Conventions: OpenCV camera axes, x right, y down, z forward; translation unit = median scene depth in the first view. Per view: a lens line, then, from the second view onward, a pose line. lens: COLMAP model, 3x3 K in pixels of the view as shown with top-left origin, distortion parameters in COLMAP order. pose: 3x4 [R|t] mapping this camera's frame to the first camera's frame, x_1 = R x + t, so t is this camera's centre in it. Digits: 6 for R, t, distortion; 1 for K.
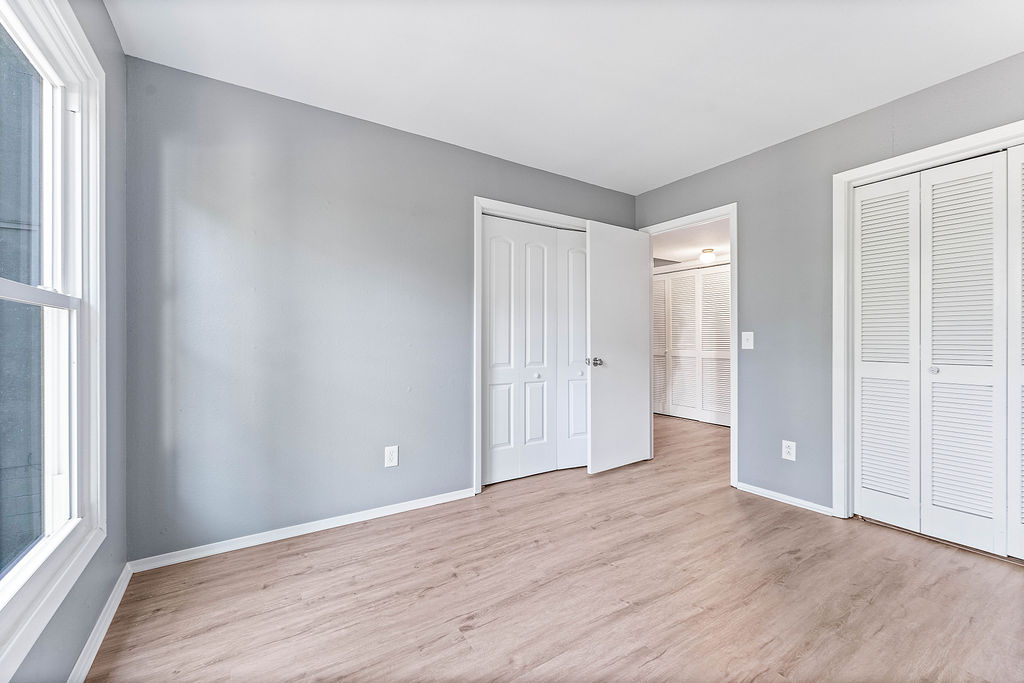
lens RADIAL K [[412.2, 0, 512.0], [0, 412.2, 341.5], [0, 0, 1]] dist [0.001191, 0.000226]
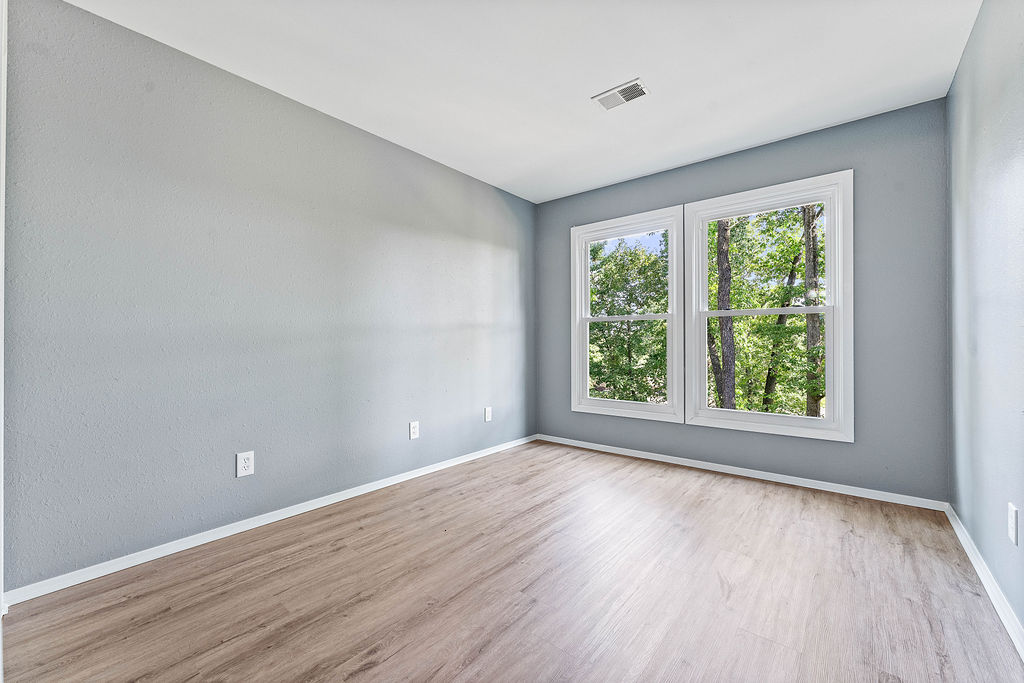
lens RADIAL K [[412.2, 0, 512.0], [0, 412.2, 341.5], [0, 0, 1]] dist [0.001191, 0.000226]
pose [[-0.953609, 0.004569, -0.301013, 0.771429], [0.004299, 0.999990, 0.001559, 0.035312], [0.301017, 0.000193, -0.953619, 1.933269]]
